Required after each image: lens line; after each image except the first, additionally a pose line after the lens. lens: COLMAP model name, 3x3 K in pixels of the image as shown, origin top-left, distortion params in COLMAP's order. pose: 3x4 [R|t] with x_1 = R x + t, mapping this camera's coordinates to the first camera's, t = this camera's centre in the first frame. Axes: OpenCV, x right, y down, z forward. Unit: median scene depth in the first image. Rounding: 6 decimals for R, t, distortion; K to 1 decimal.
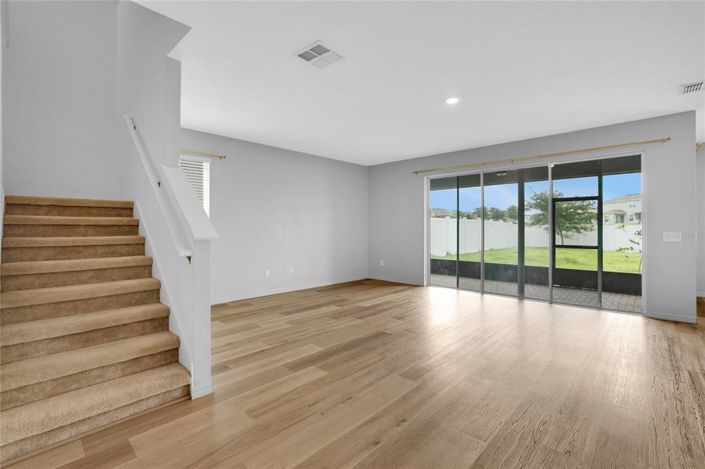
lens RADIAL K [[317.9, 0, 353.3], [0, 317.9, 232.8], [0, 0, 1]] dist [-0.004930, -0.000417]
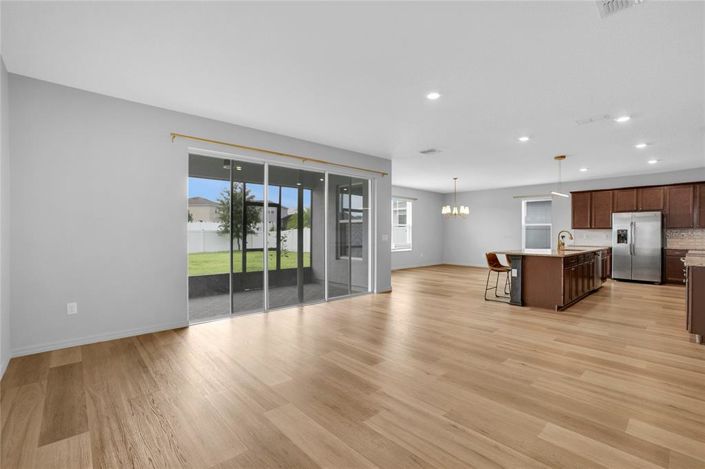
lens RADIAL K [[317.9, 0, 353.1], [0, 317.9, 233.1], [0, 0, 1]] dist [-0.004930, -0.000417]
pose [[0.088391, 0.007110, 0.996060, -0.366888], [0.008768, 0.999930, -0.007916, 0.002829], [-0.996047, 0.009434, 0.088323, 0.665957]]
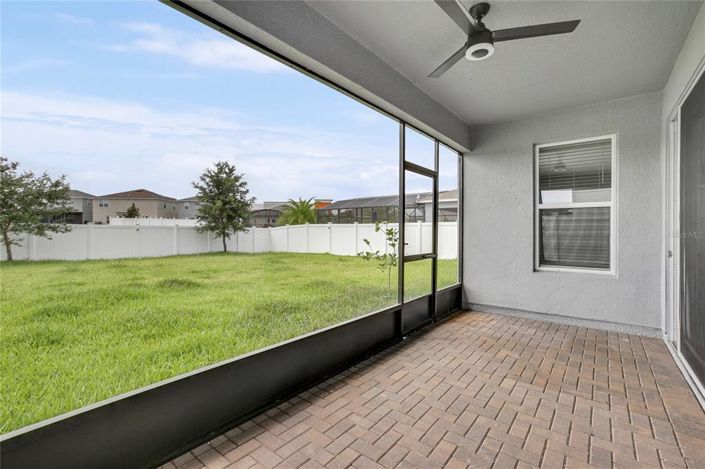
lens RADIAL K [[317.9, 0, 352.6], [0, 317.9, 233.6], [0, 0, 1]] dist [-0.004930, -0.000417]
pose [[-0.065549, 0.002803, 0.997845, 0.230973], [0.006304, 0.999977, -0.002395, 0.008542], [-0.997829, 0.006134, -0.065565, 1.334003]]
